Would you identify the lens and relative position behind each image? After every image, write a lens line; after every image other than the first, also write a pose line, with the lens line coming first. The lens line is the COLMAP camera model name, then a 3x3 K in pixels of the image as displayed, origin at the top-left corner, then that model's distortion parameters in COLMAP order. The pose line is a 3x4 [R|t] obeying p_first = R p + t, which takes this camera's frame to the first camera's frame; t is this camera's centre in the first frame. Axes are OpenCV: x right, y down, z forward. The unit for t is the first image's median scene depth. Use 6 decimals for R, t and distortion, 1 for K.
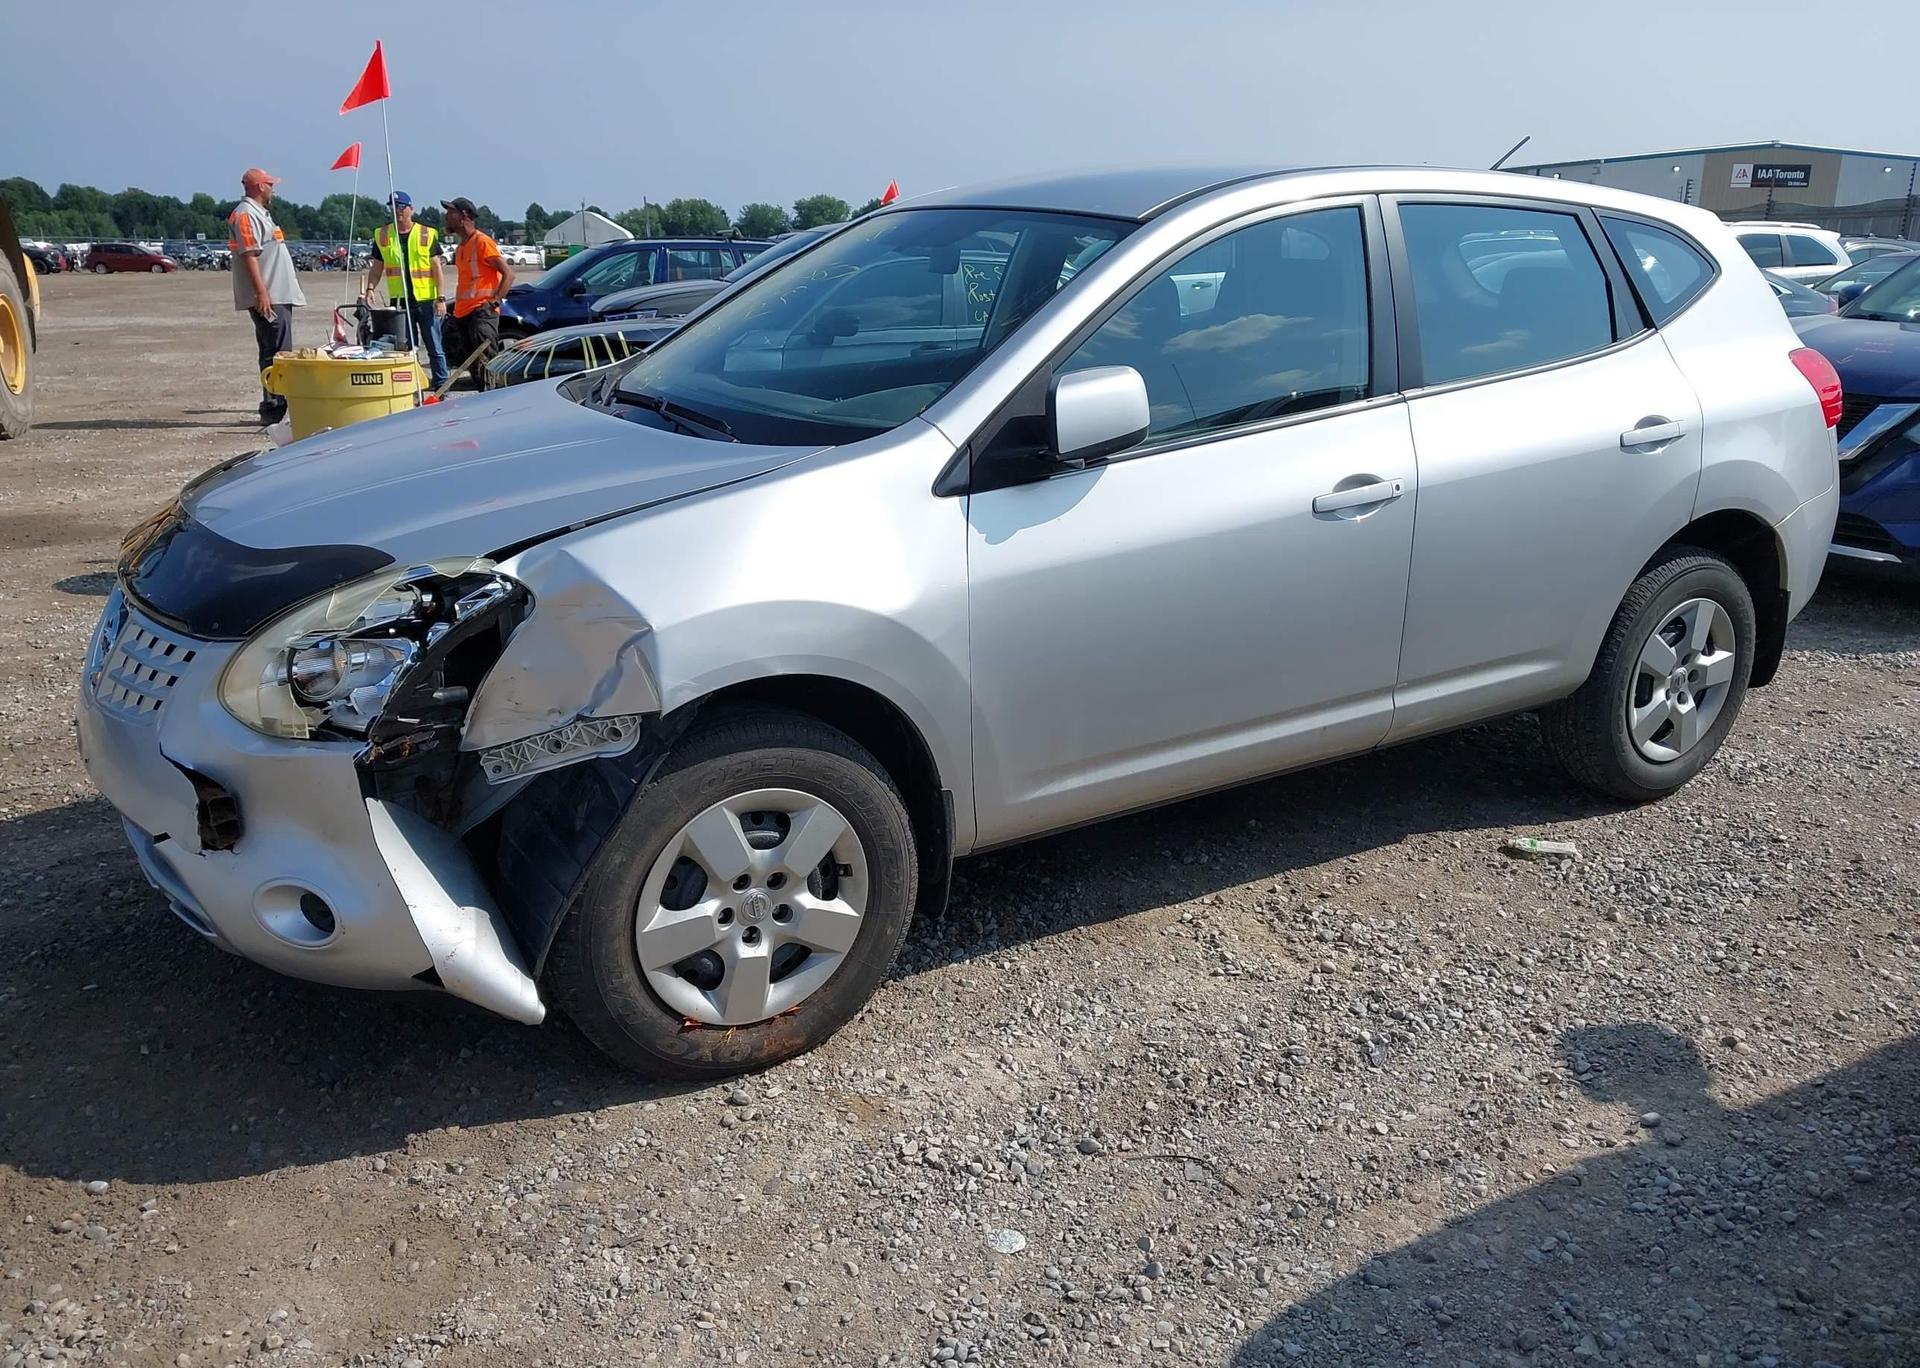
lens RADIAL K [[1512.0, 0, 963.6], [0, 1512.0, 676.7], [0, 0, 1]] dist [0.007719, -0.006898]
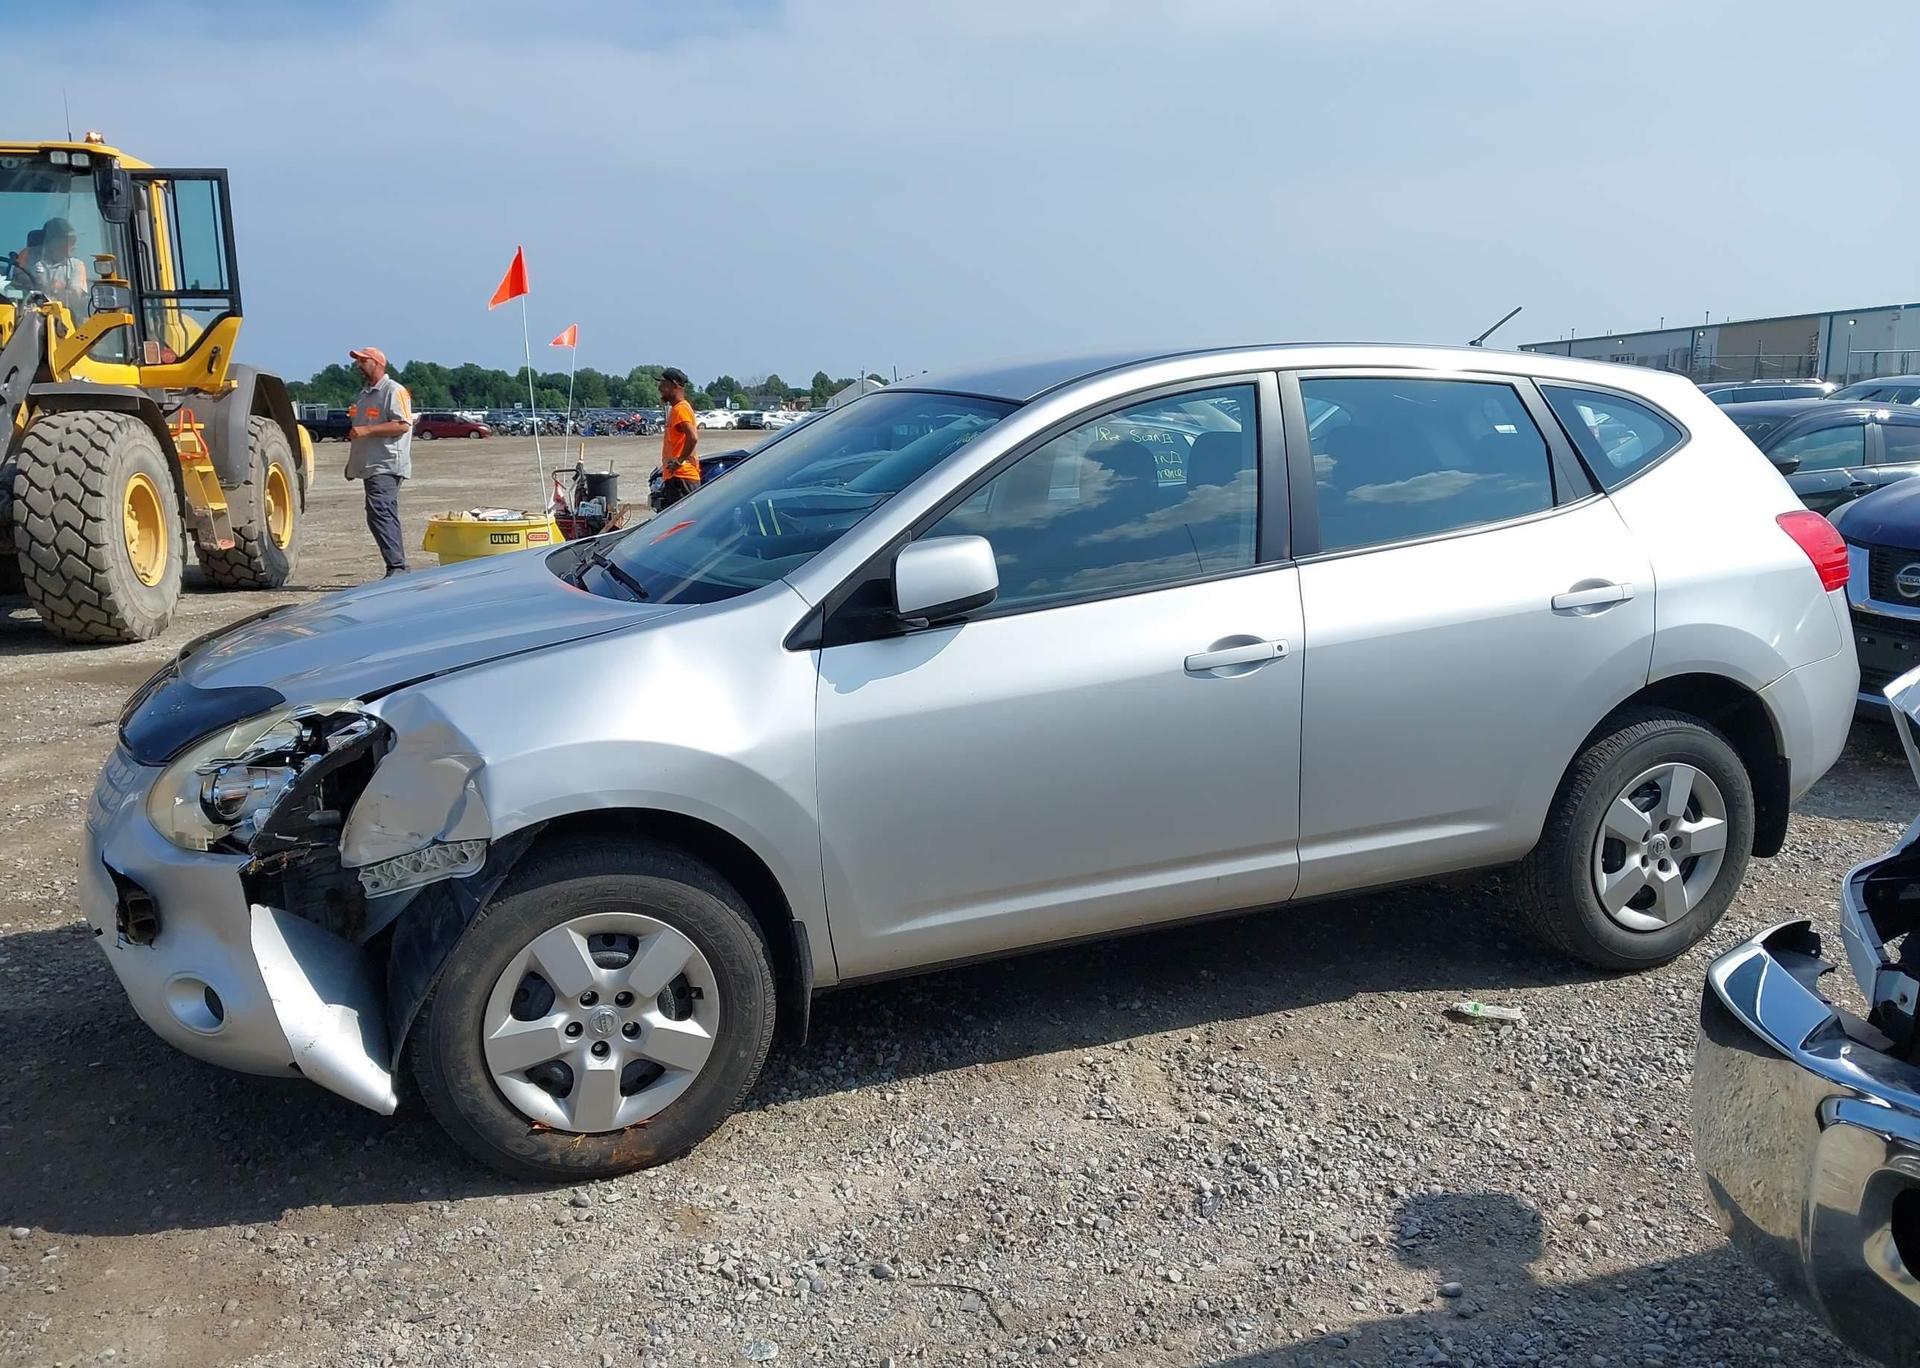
lens RADIAL K [[1512.0, 0, 1008.2], [0, 1512.0, 681.8], [0, 0, 1]] dist [0.007719, -0.006898]
pose [[0.985969, 0.015987, -0.166159, 0.311216], [-0.031652, 0.995250, -0.092062, -0.000796], [0.163898, 0.096029, 0.981792, -0.048892]]
